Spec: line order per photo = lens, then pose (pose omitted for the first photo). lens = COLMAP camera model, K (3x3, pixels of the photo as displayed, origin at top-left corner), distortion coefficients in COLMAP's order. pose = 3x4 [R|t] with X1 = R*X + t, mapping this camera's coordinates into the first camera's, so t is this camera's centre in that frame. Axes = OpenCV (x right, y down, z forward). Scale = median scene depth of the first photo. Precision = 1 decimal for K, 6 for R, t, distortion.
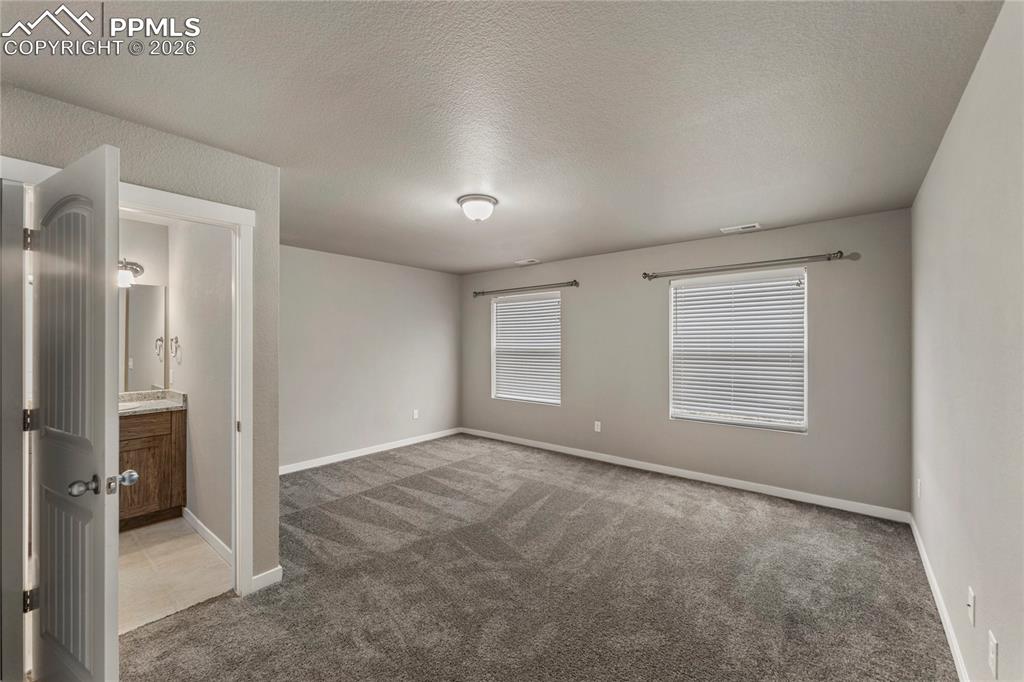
lens RADIAL K [[409.0, 0, 512.7], [0, 409.0, 342.6], [0, 0, 1]] dist [0.000503, -0.000012]
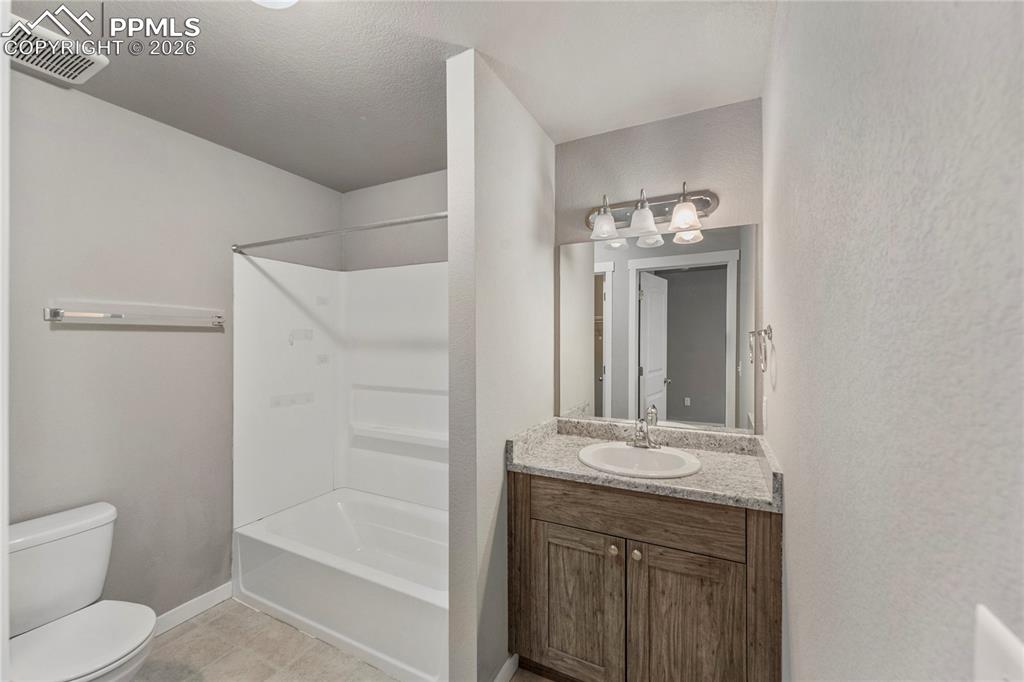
lens RADIAL K [[409.0, 0, 514.0], [0, 409.0, 341.4], [0, 0, 1]] dist [0.000503, -0.000012]
pose [[0.217372, 0.004079, -0.976080, -0.487291], [0.001281, 0.999989, 0.004464, 0.000195], [0.976088, -0.002221, 0.217364, 0.684146]]
